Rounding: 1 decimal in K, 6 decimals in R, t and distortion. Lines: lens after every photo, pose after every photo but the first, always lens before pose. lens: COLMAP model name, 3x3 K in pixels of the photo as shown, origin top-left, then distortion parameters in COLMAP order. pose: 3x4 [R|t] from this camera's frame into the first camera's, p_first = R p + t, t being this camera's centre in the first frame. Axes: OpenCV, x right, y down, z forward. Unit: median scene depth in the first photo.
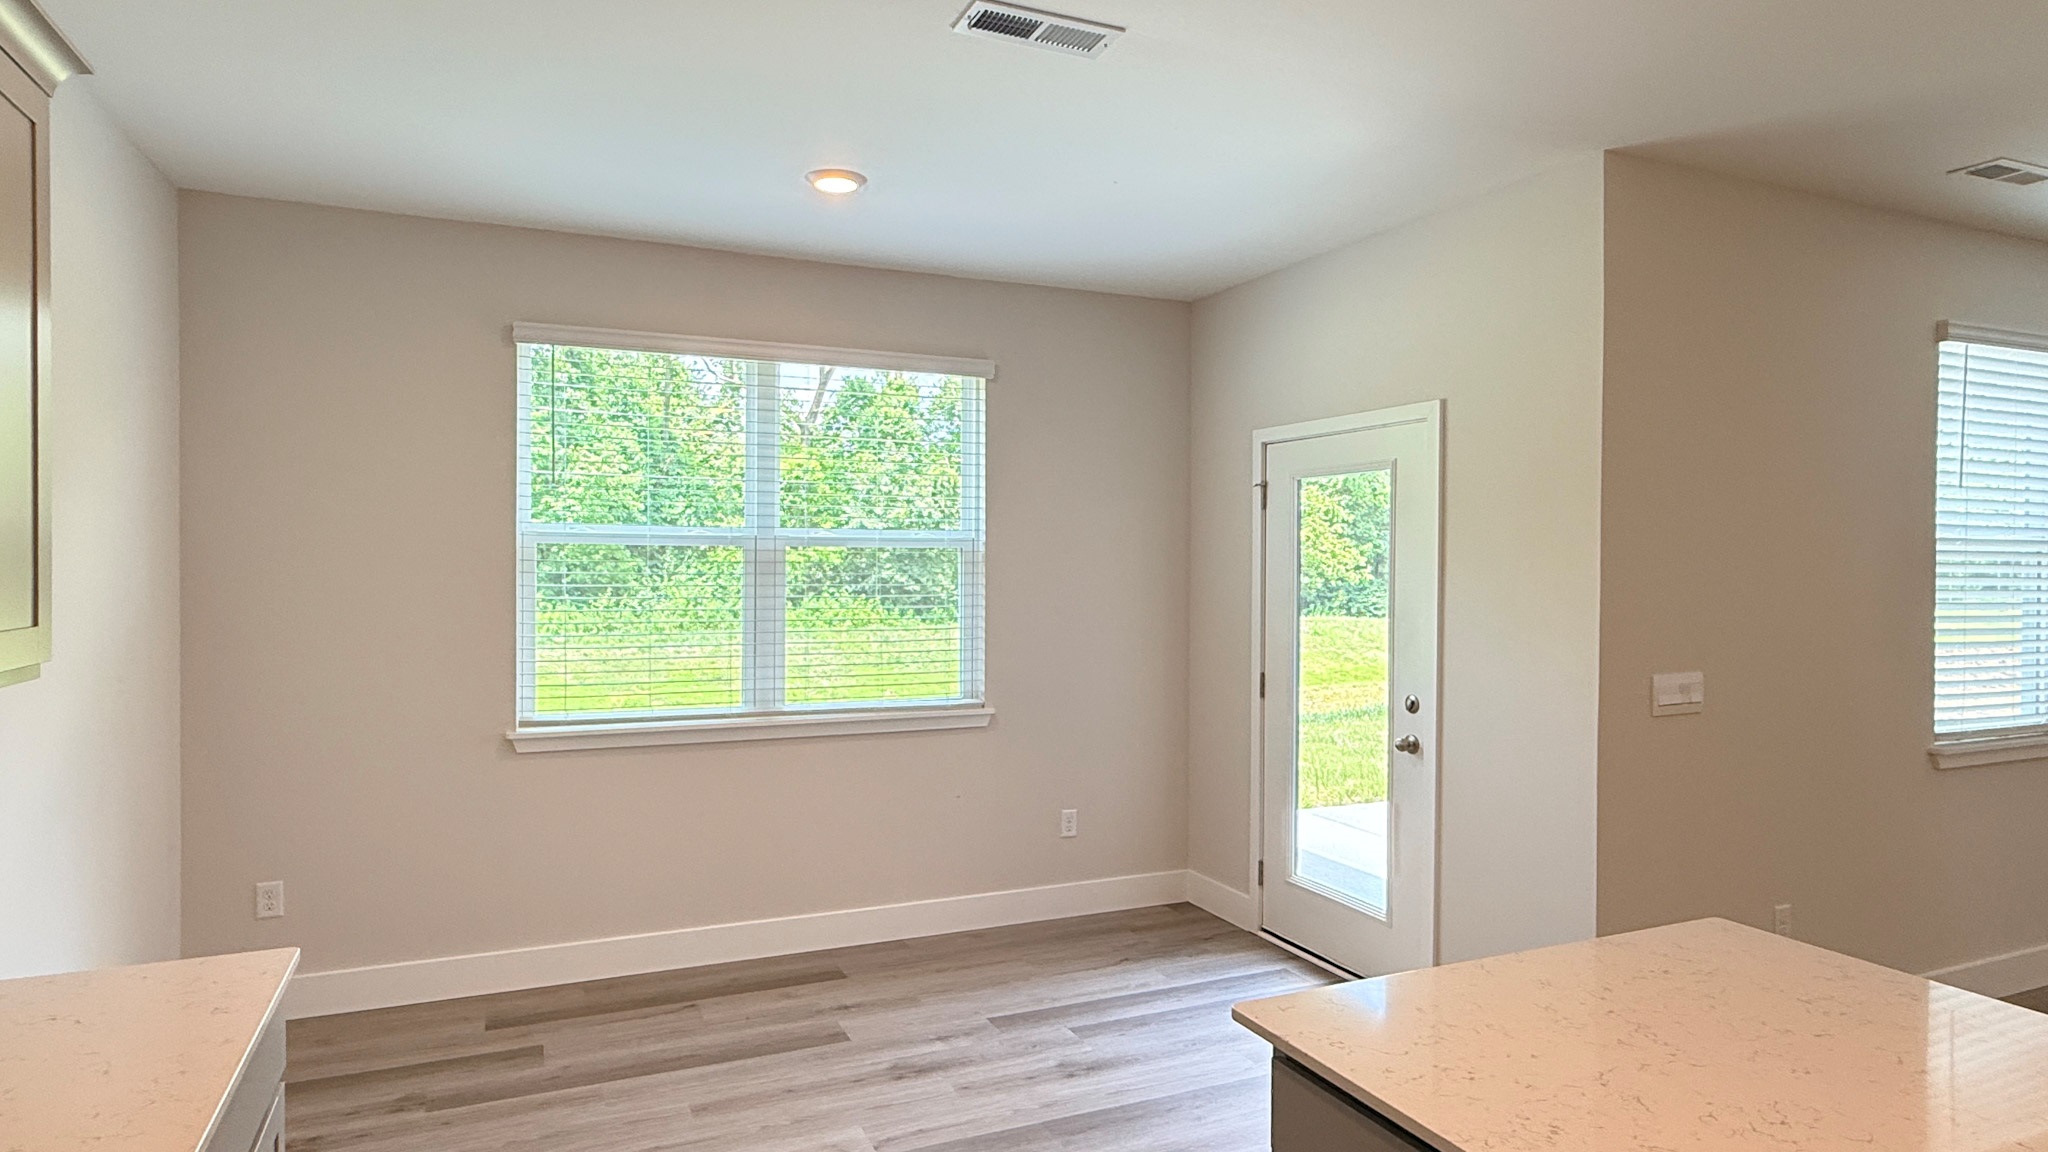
lens RADIAL K [[1179.1, 0, 1036.1], [0, 1179.1, 581.4], [0, 0, 1]] dist [-0.010389, 0.011558]
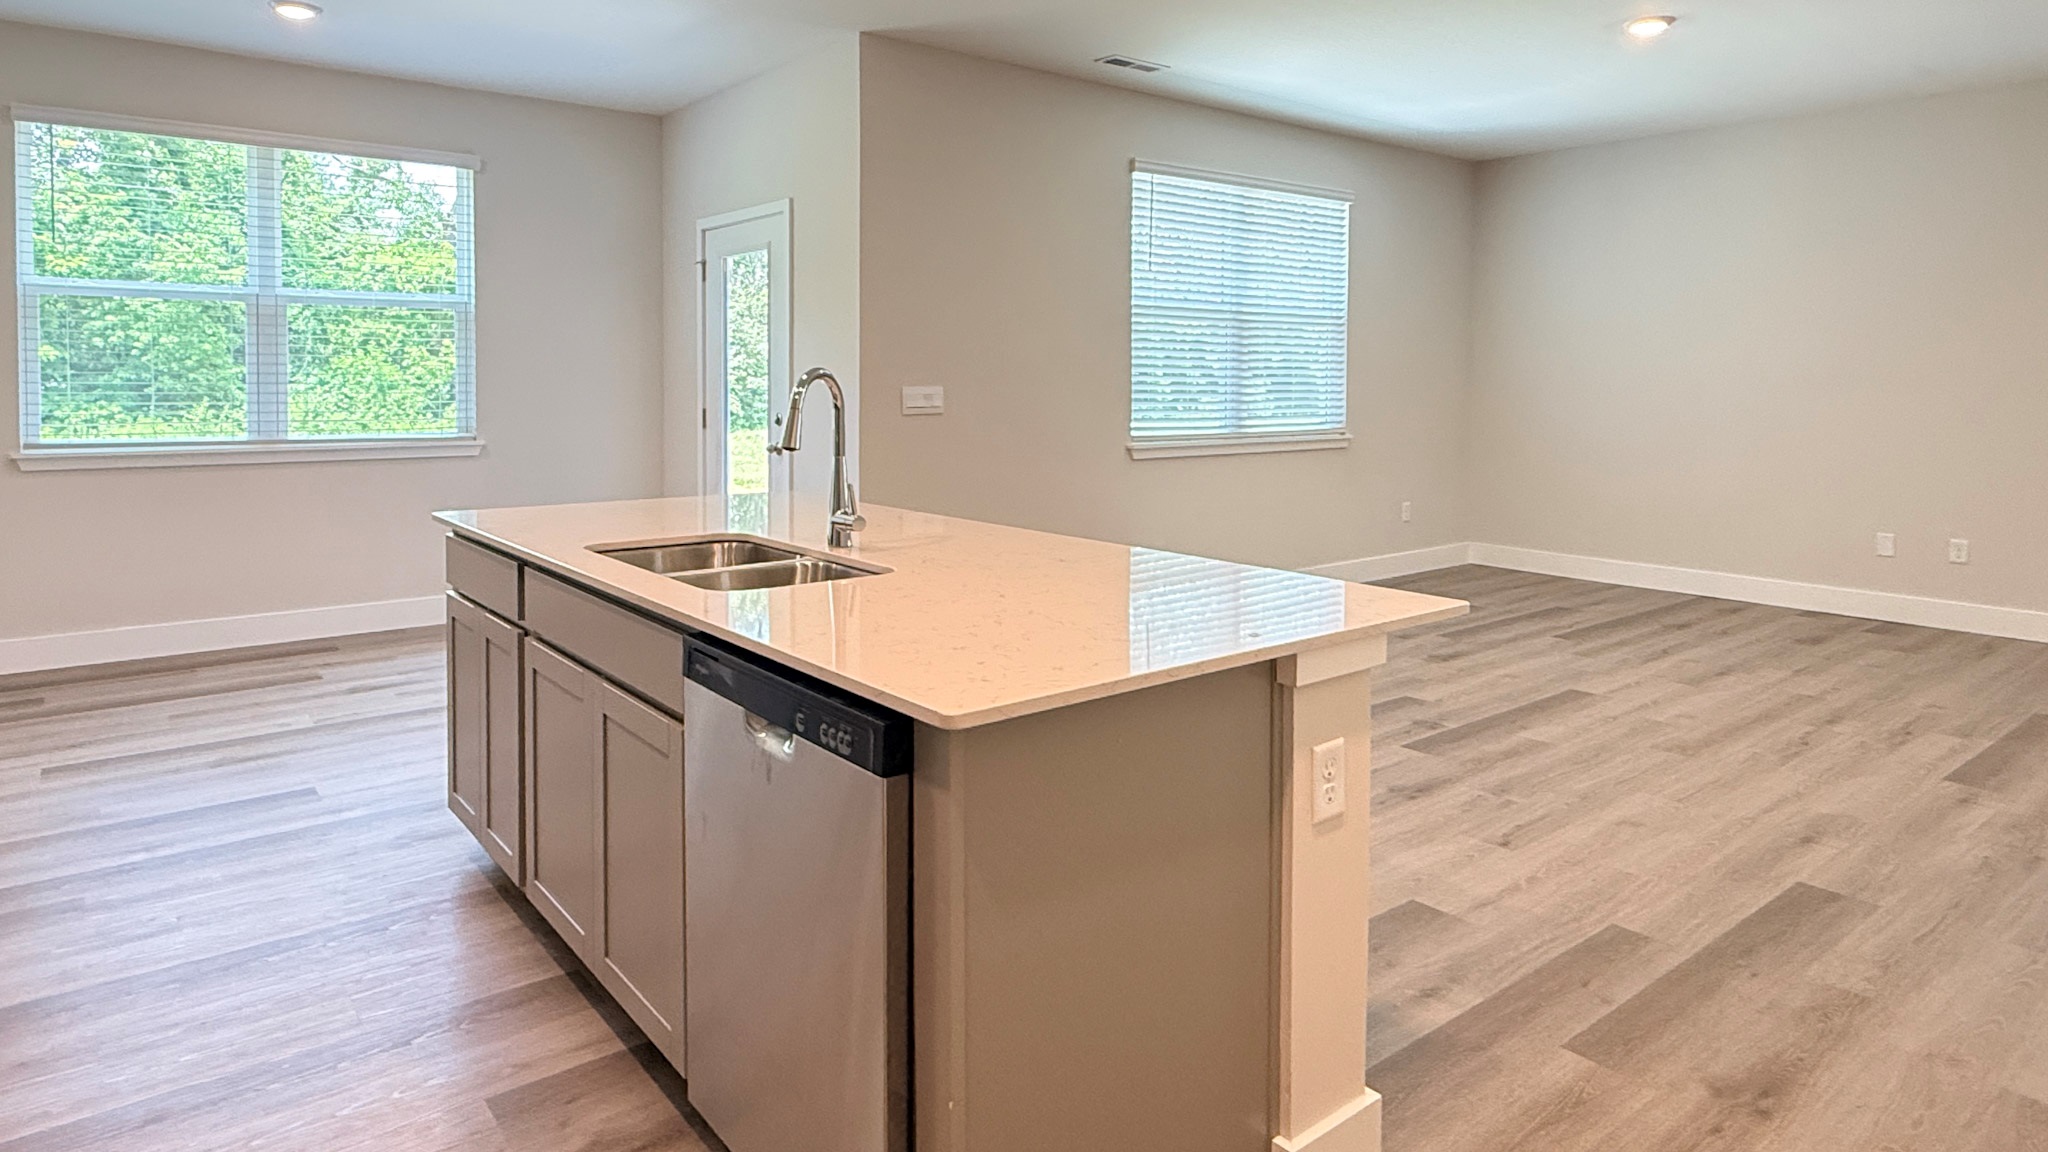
lens RADIAL K [[1179.1, 0, 1001.3], [0, 1179.1, 410.2], [0, 0, 1]] dist [-0.010389, 0.011558]
pose [[0.969742, -0.005205, 0.244076, 0.223973], [0.000989, 0.999848, 0.017393, 0.066267], [-0.244129, -0.016625, 0.969600, -0.381371]]
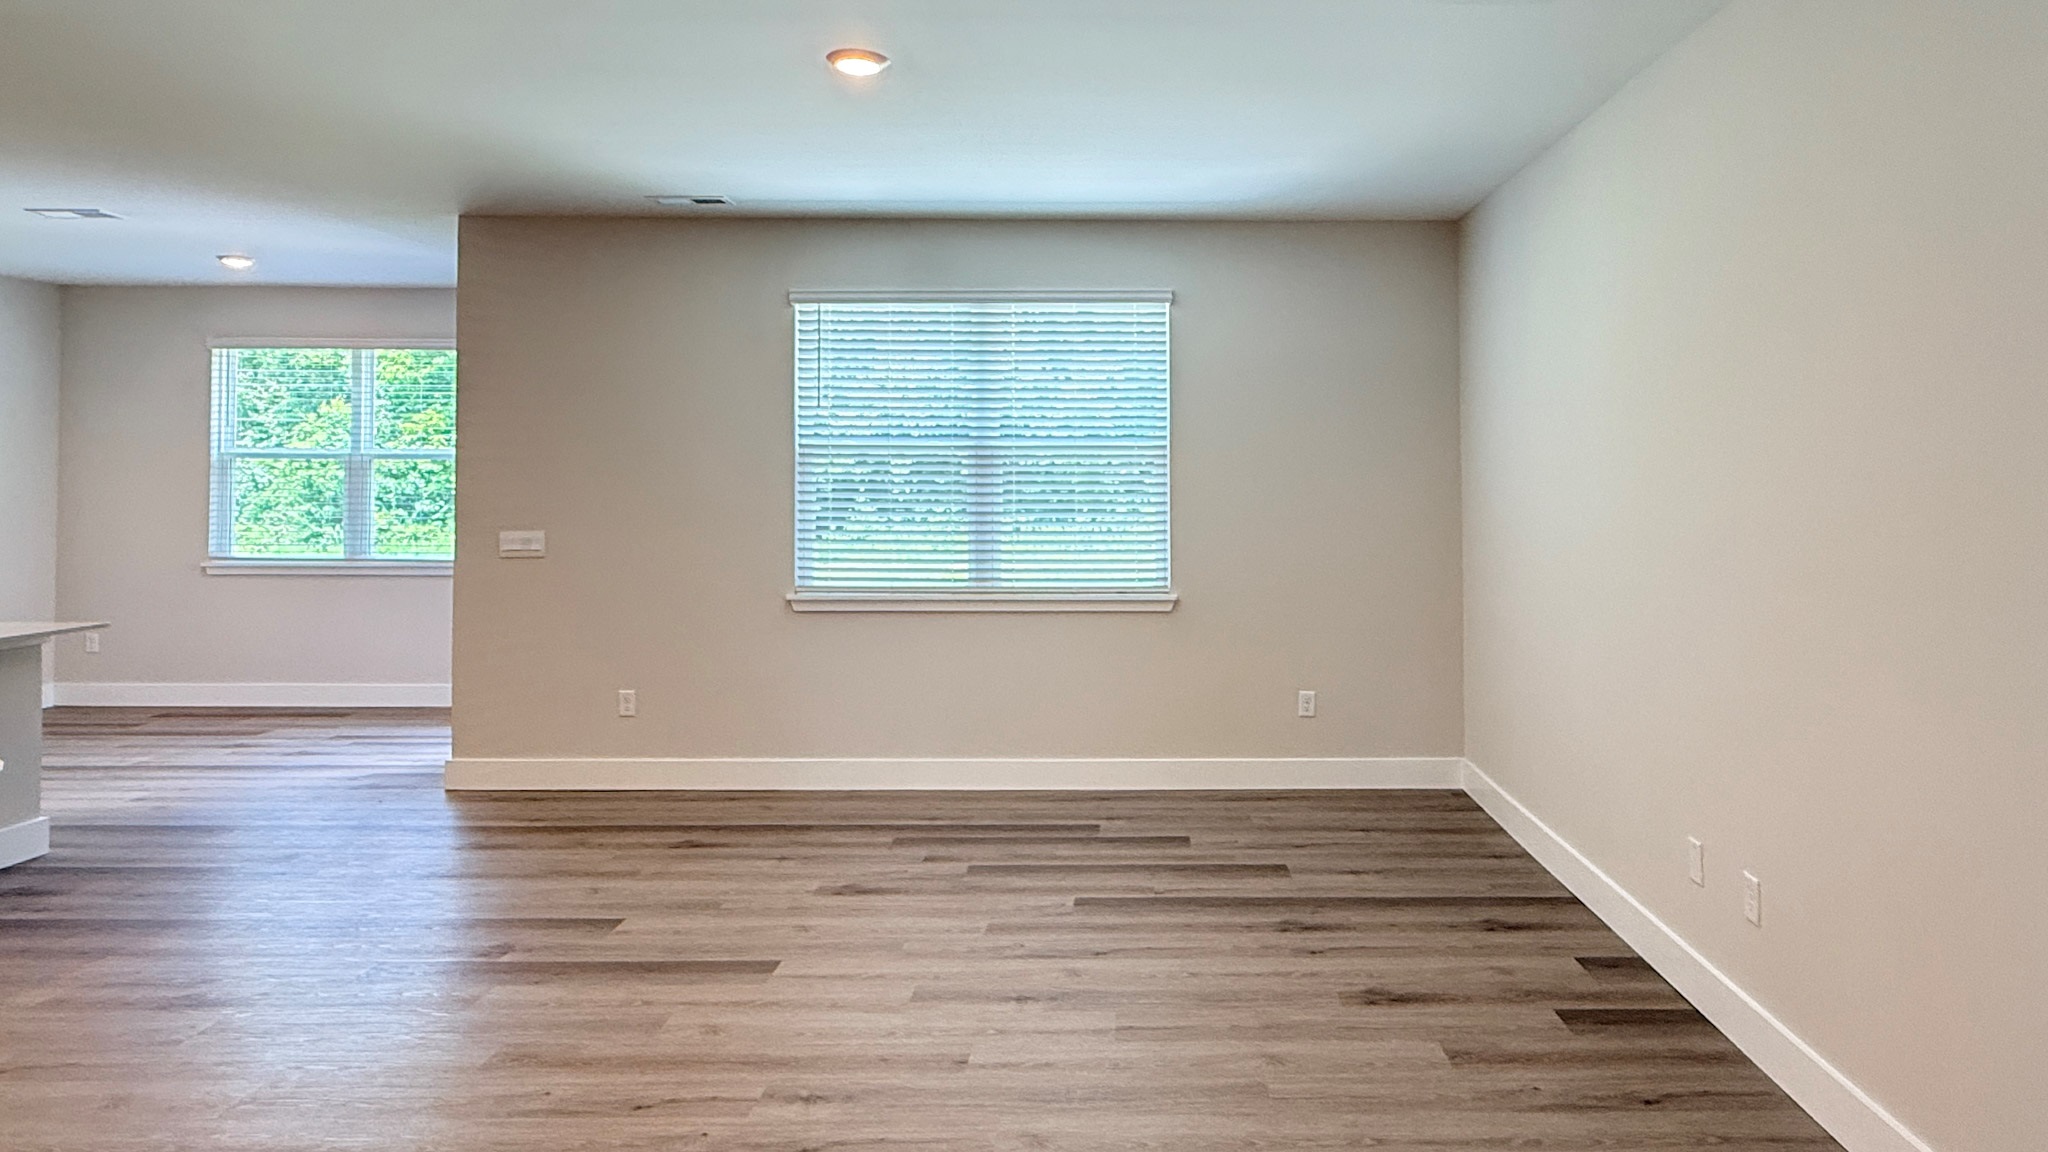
lens RADIAL K [[1179.1, 0, 1126.8], [0, 1179.1, 472.8], [0, 0, 1]] dist [-0.010389, 0.011558]
pose [[0.919820, -0.005328, -0.392304, 1.559849], [-0.005264, 0.999650, -0.025921, 0.028789], [0.392305, 0.025908, 0.919470, -0.120570]]
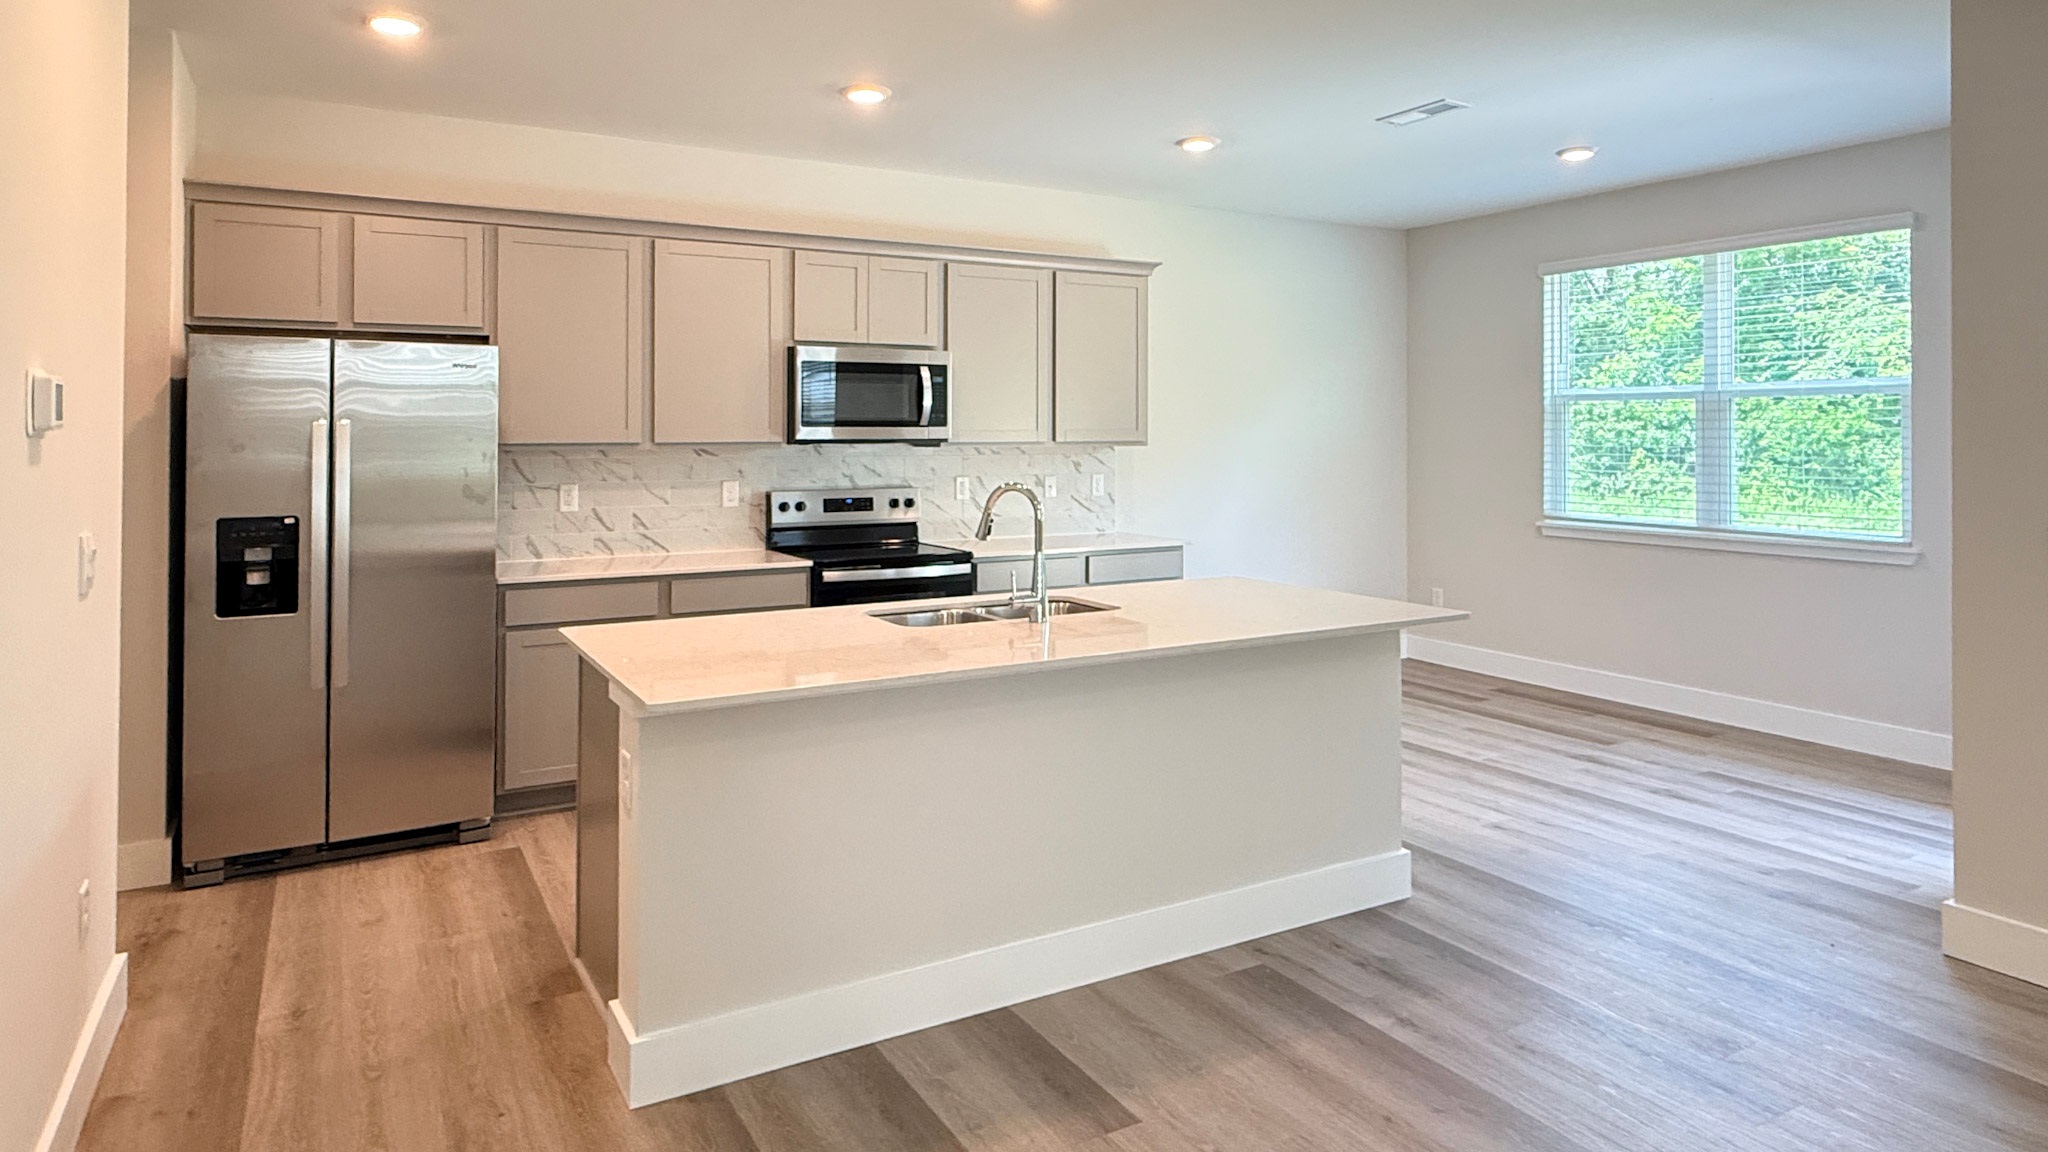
lens RADIAL K [[1179.1, 0, 1013.8], [0, 1179.1, 426.7], [0, 0, 1]] dist [-0.010389, 0.011558]
pose [[0.109706, -0.012782, -0.993882, 1.045408], [-0.012294, 0.999823, -0.014215, 0.030958], [0.993888, 0.013778, 0.109529, 0.110811]]
